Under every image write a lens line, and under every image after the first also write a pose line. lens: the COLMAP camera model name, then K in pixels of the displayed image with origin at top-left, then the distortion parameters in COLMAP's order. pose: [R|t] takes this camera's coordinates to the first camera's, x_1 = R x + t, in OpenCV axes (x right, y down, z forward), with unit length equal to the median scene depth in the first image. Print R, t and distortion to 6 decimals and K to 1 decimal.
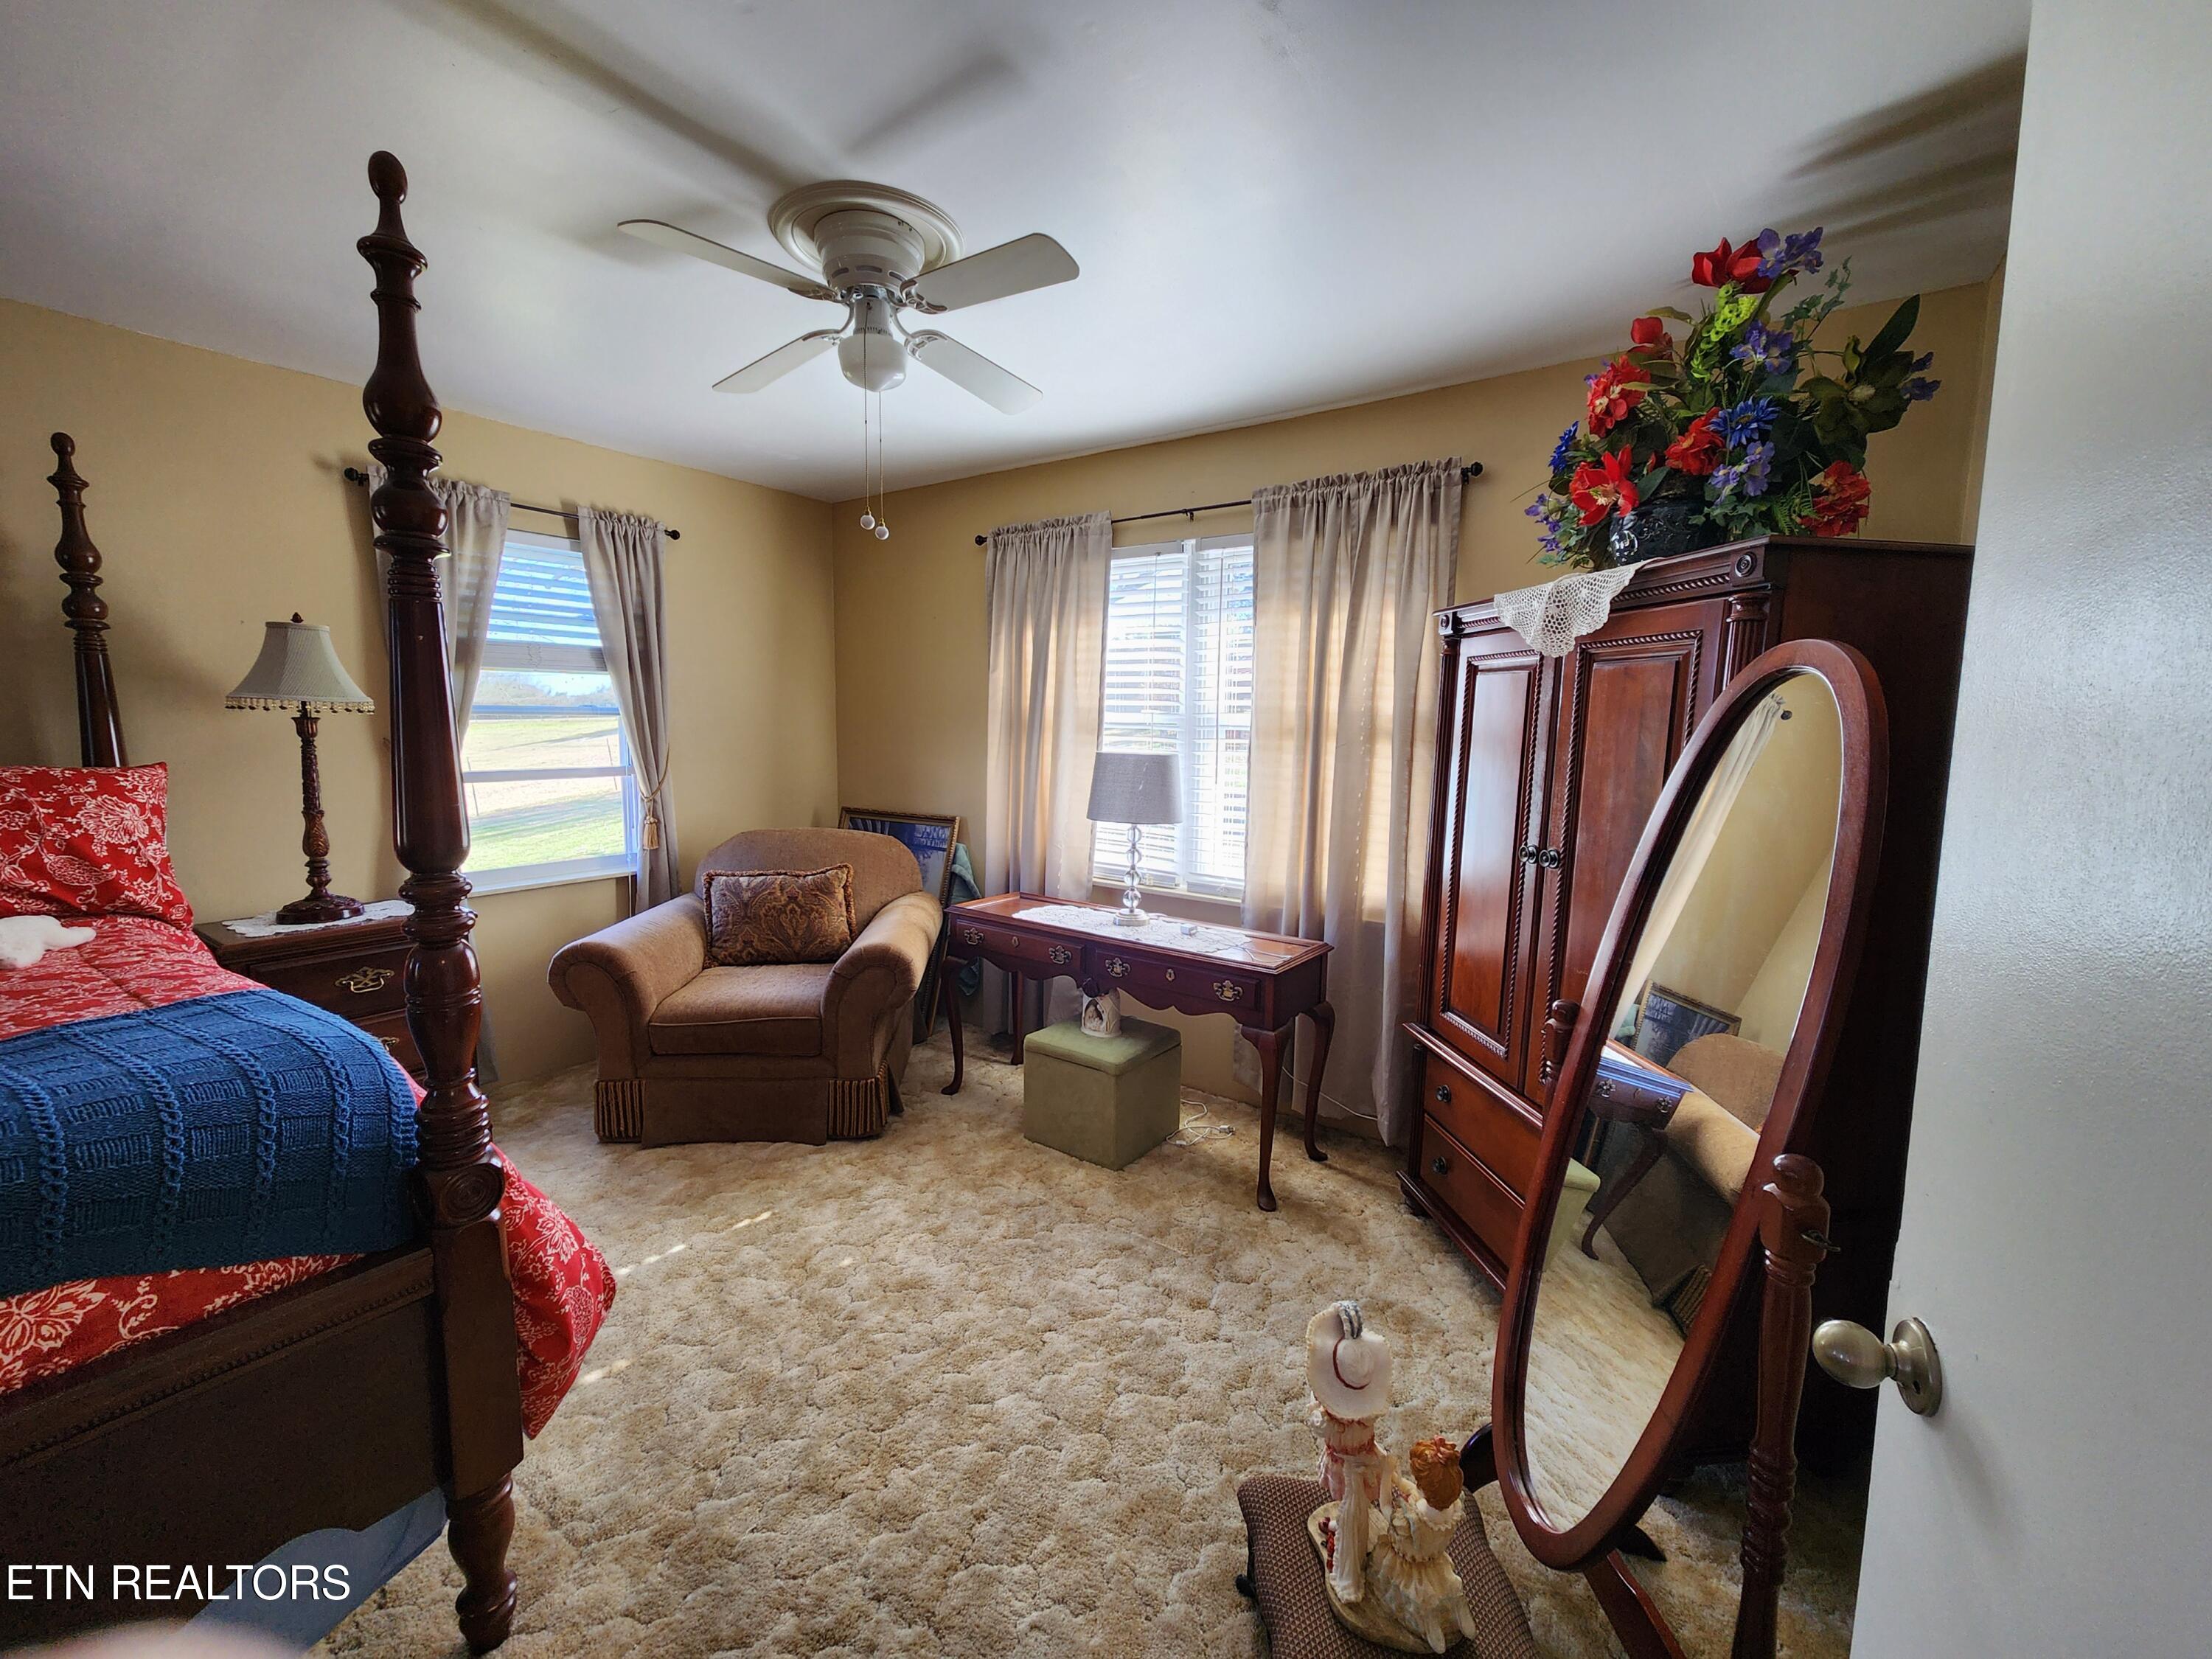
lens RADIAL K [[903.5, 0, 1100.7], [0, 903.5, 825.4], [0, 0, 1]] dist [0.007235, -0.003634]
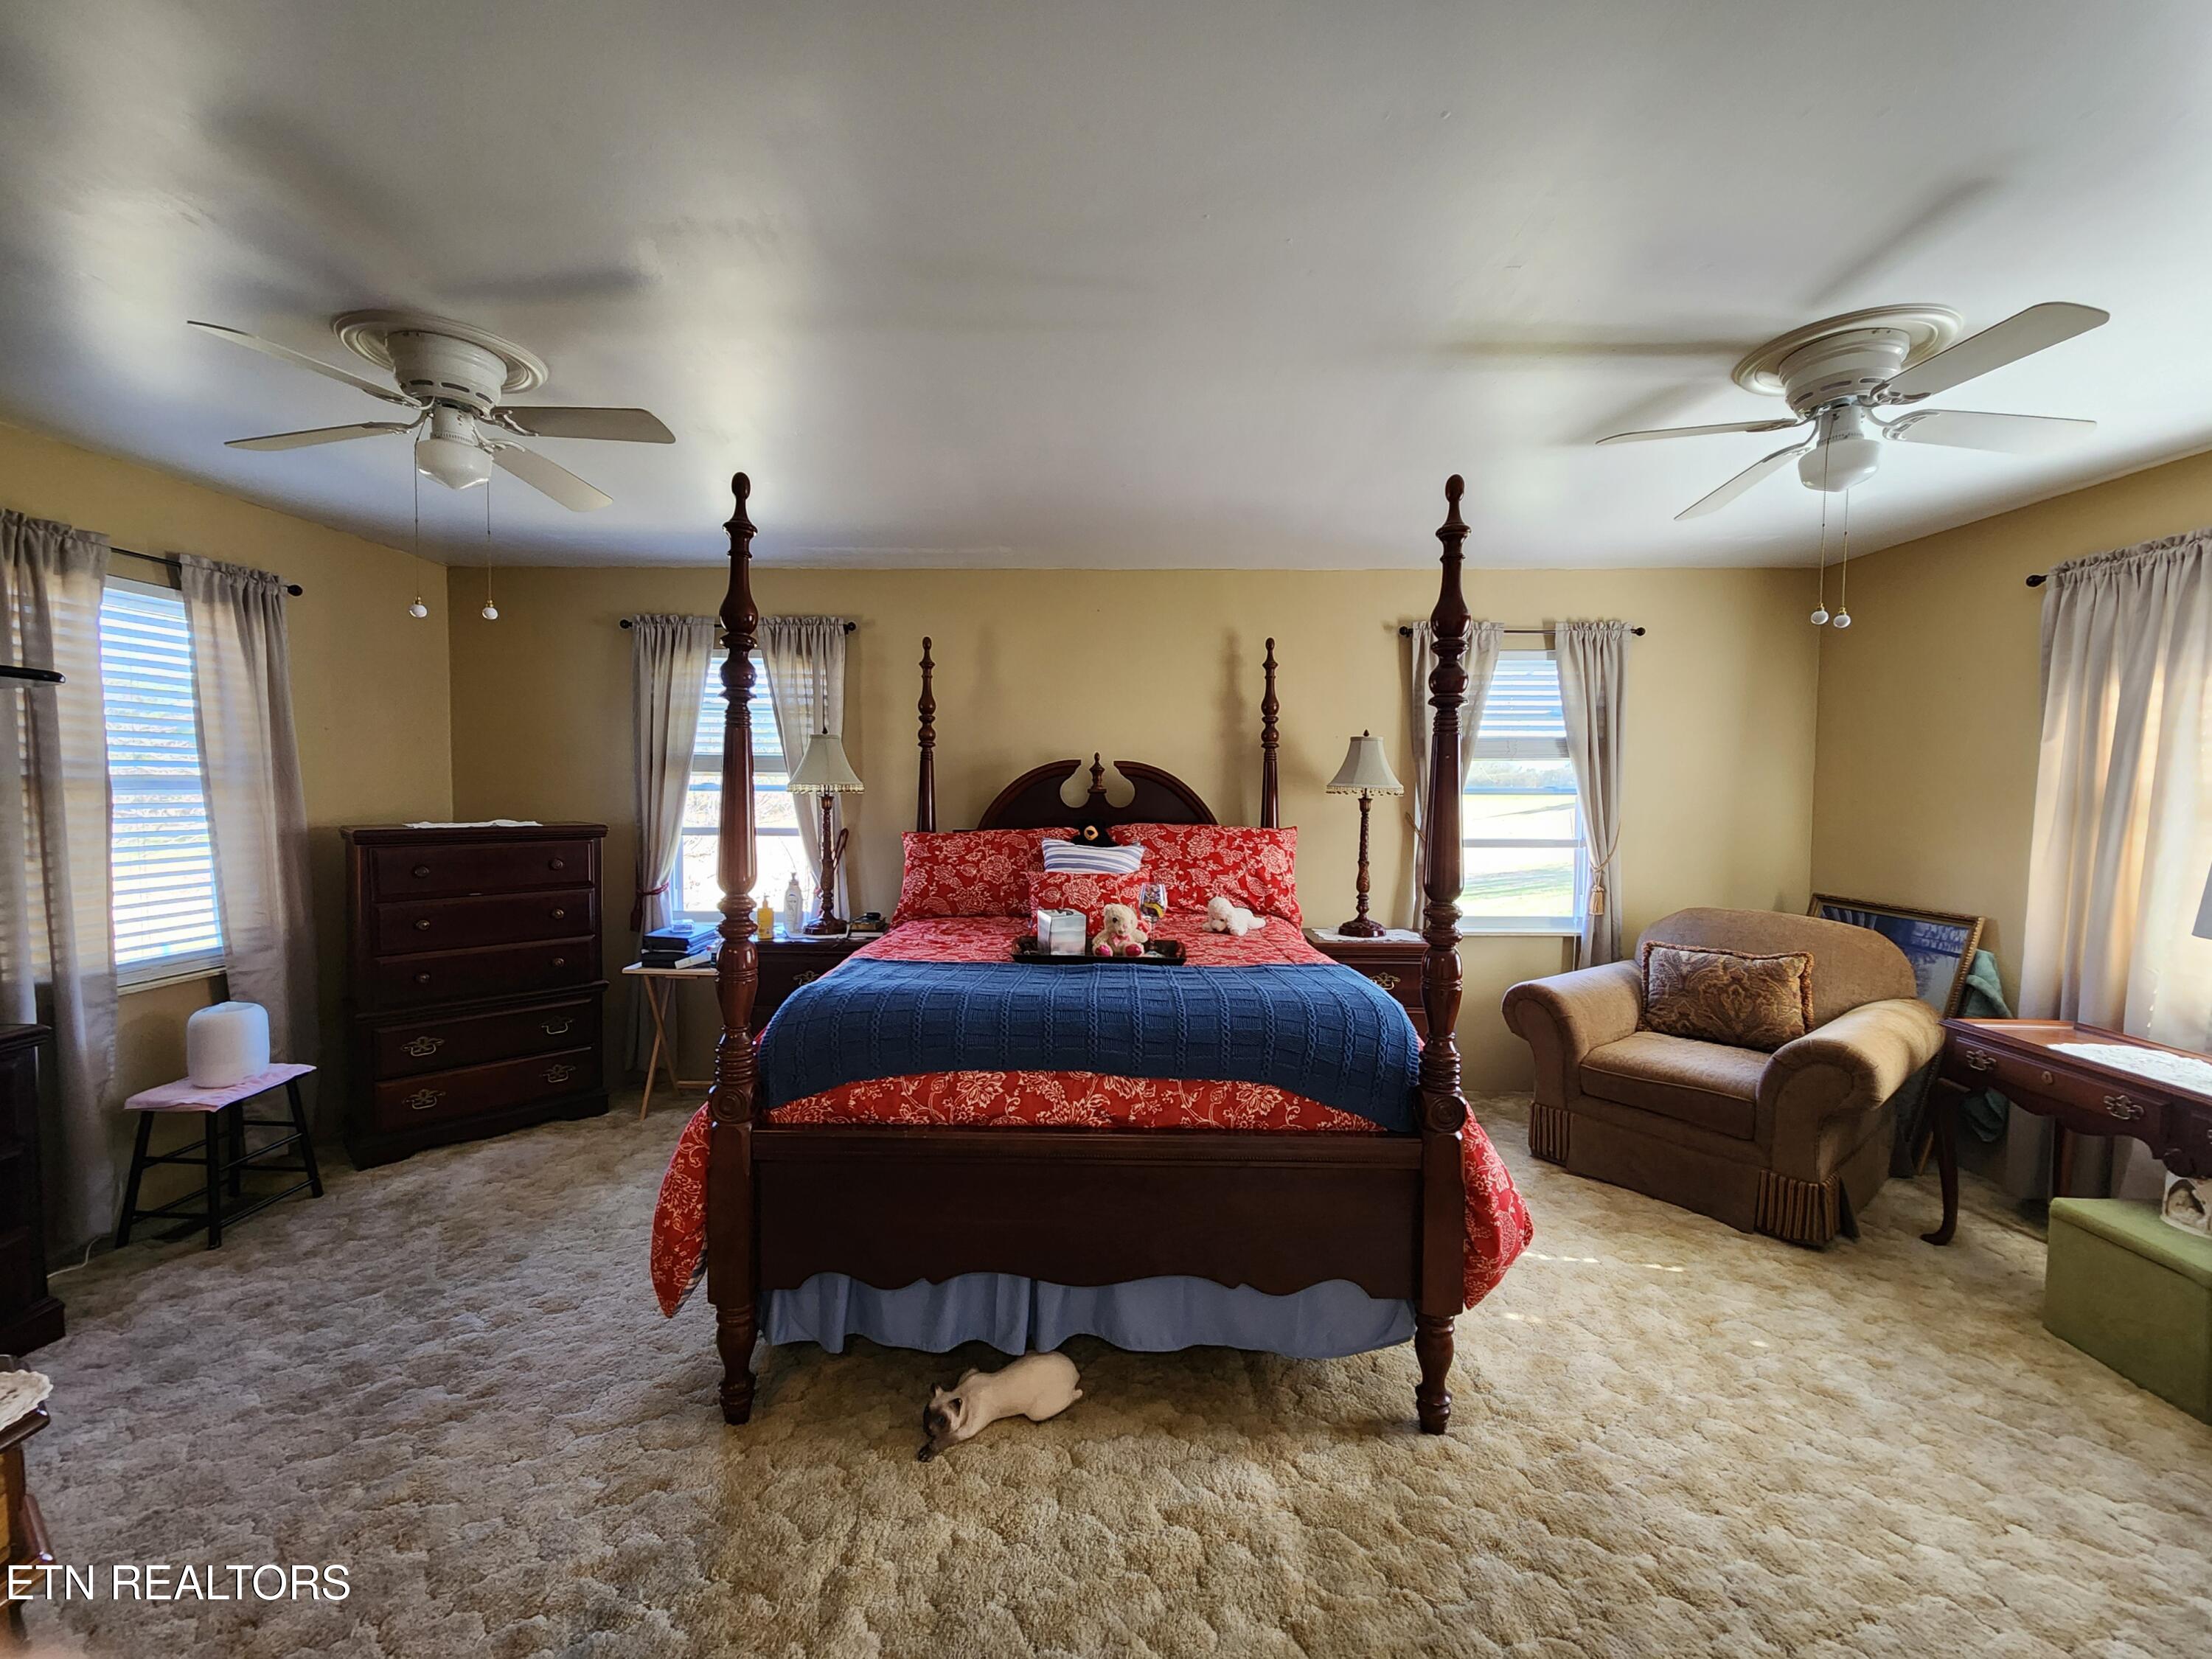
lens RADIAL K [[903.5, 0, 1100.7], [0, 903.5, 825.4], [0, 0, 1]] dist [0.007235, -0.003634]
pose [[0.559494, 0.027126, -0.828390, 0.098804], [-0.092887, 0.995220, -0.030147, 0.008722], [0.823613, 0.093814, 0.559339, -0.162815]]
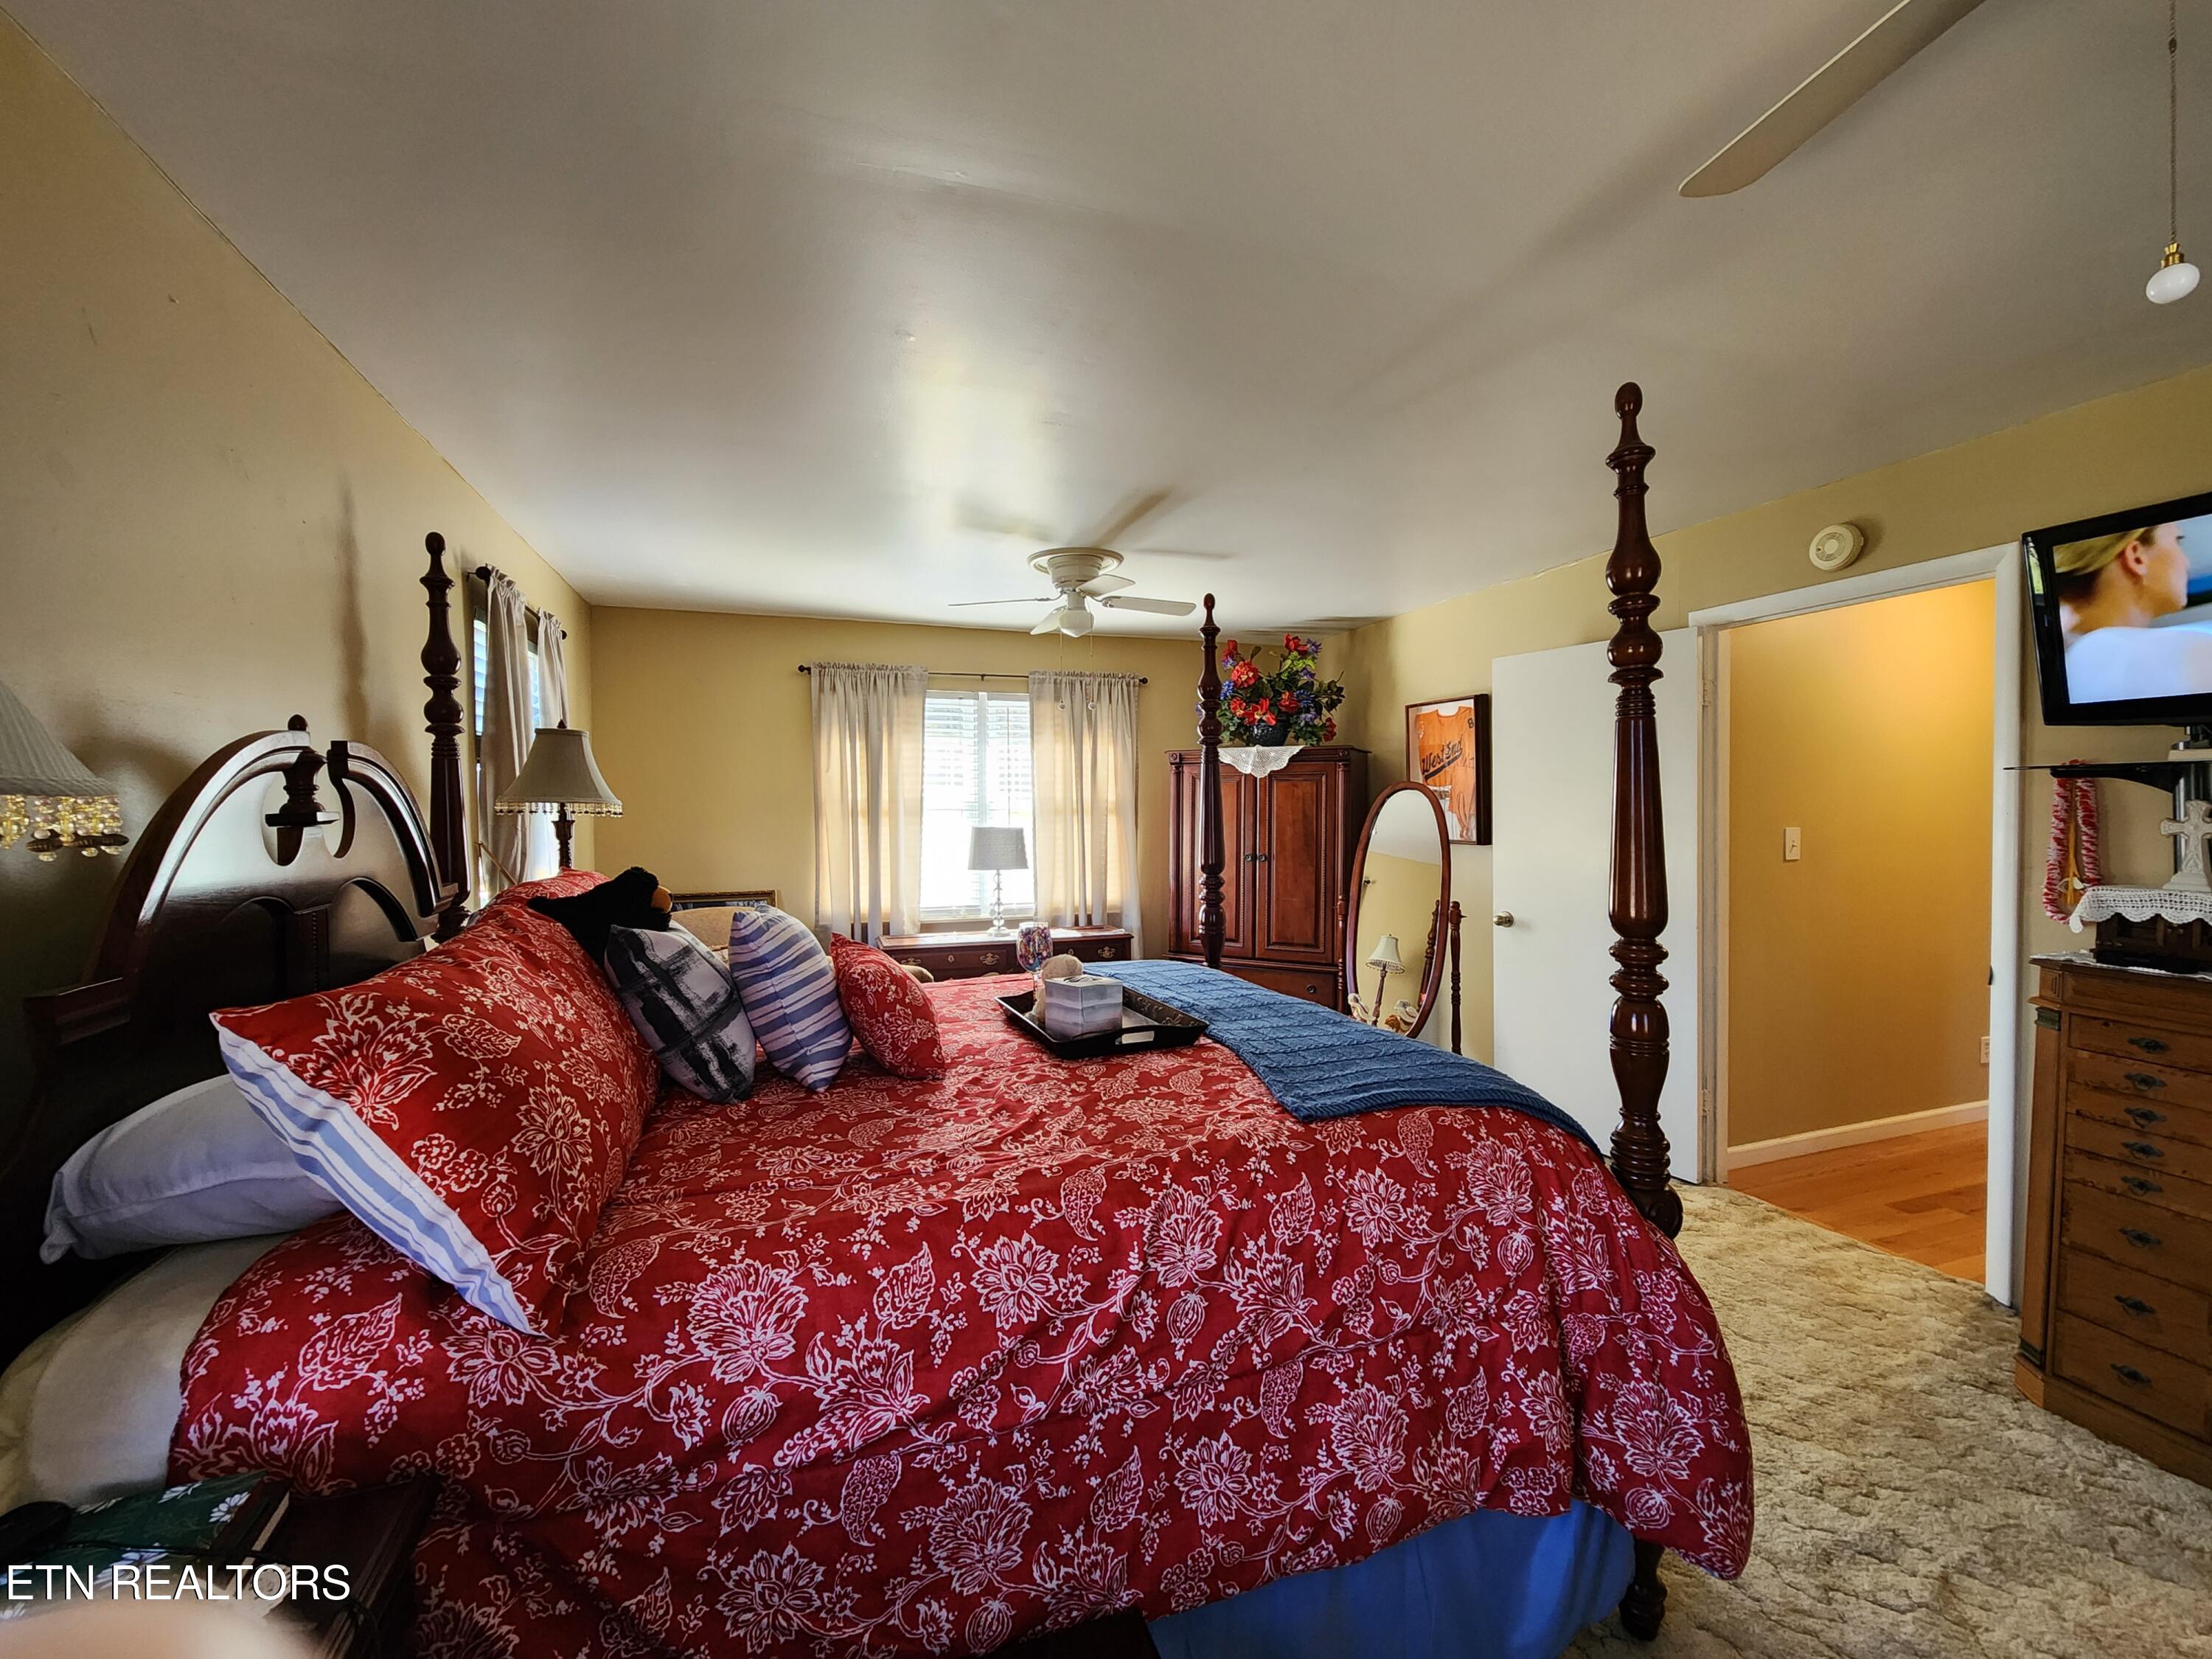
lens RADIAL K [[901.3, 0, 1094.1], [0, 901.3, 826.1], [0, 0, 1]] dist [0.002556, -0.000460]
pose [[0.597107, -0.040048, 0.801161, -1.152644], [0.109766, 0.993437, -0.032149, -0.012026], [-0.794616, 0.107137, 0.597584, -0.079438]]
